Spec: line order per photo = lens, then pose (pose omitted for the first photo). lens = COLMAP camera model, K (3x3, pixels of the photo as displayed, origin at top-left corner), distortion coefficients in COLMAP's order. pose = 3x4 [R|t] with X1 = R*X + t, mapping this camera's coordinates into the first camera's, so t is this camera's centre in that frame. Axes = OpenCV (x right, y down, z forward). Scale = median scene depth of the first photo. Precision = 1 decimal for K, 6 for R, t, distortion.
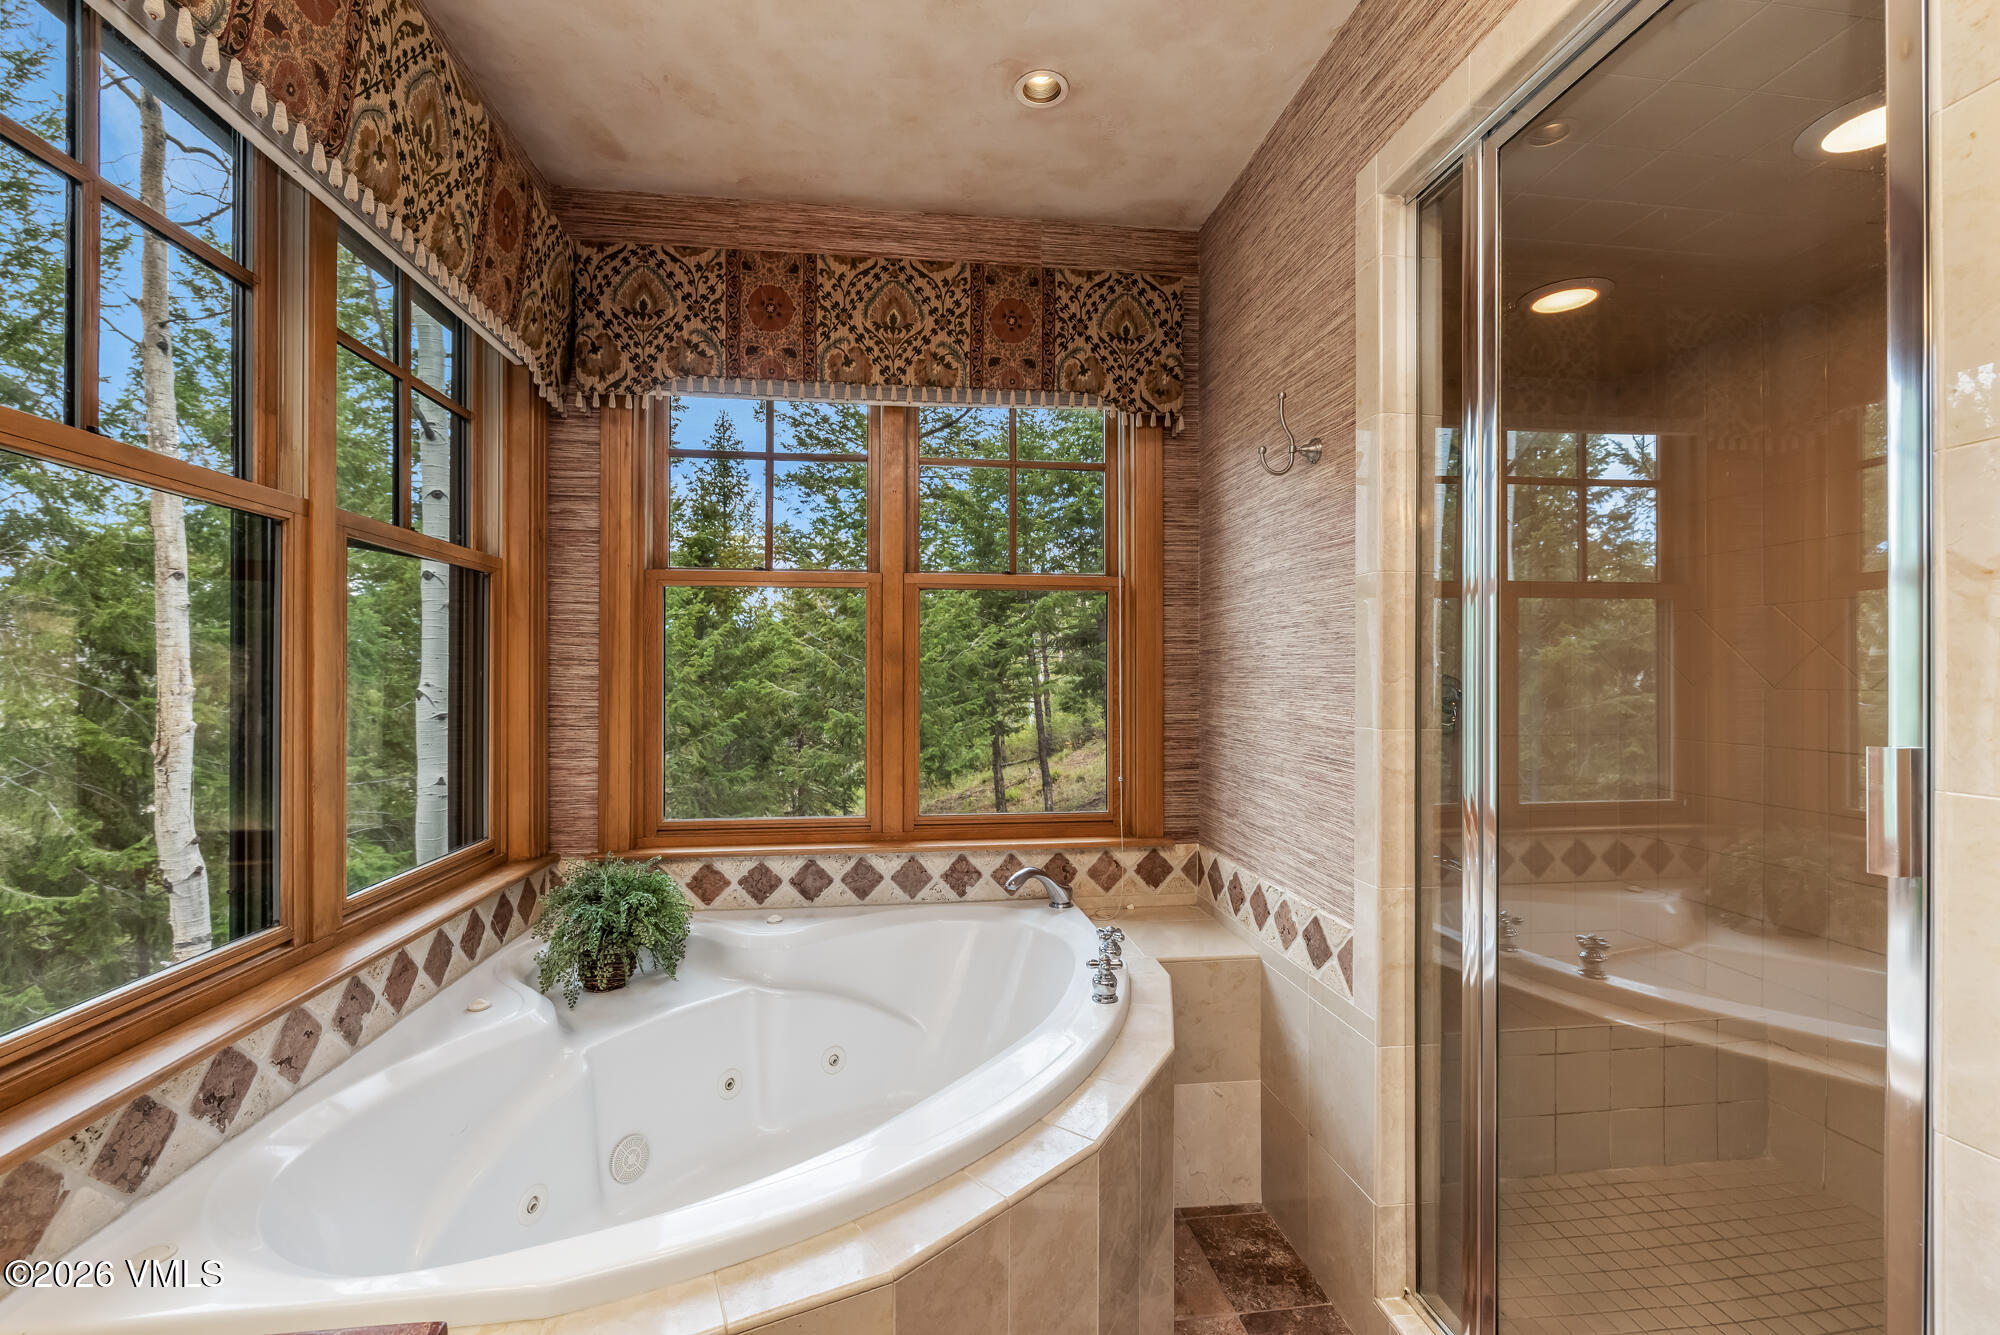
lens RADIAL K [[837.4, 0, 999.5], [0, 837.4, 670.0], [0, 0, 1]] dist [-0.001118, 0.000012]
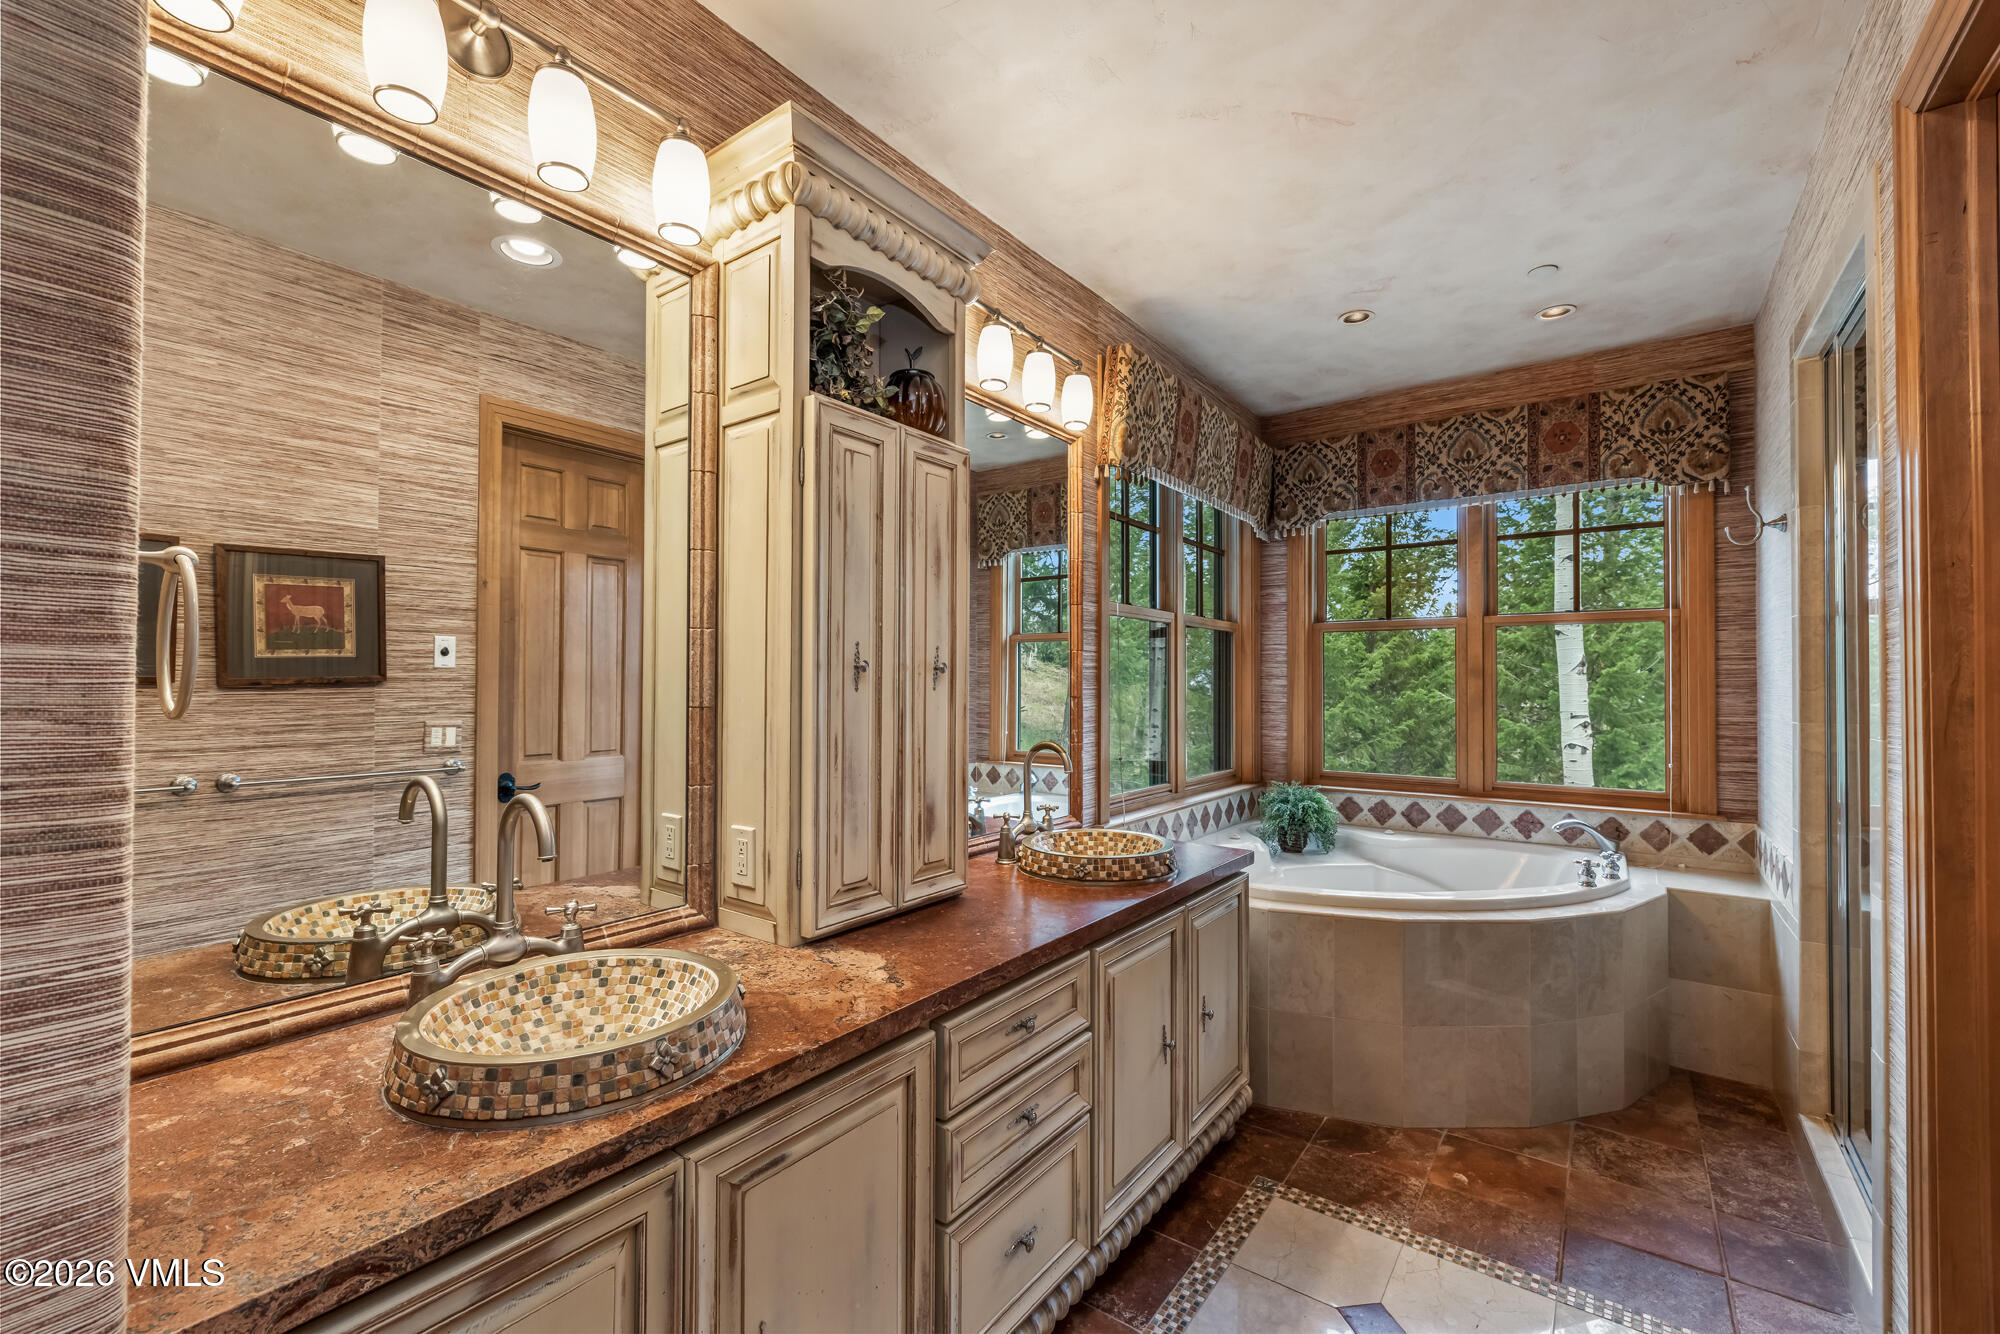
lens RADIAL K [[837.4, 0, 1002.5], [0, 837.4, 671.2], [0, 0, 1]] dist [-0.001118, 0.000012]
pose [[0.719433, -0.007904, -0.694517, 0.317137], [0.000604, 0.999942, -0.010754, -0.003525], [0.694562, 0.007317, 0.719396, -0.689049]]
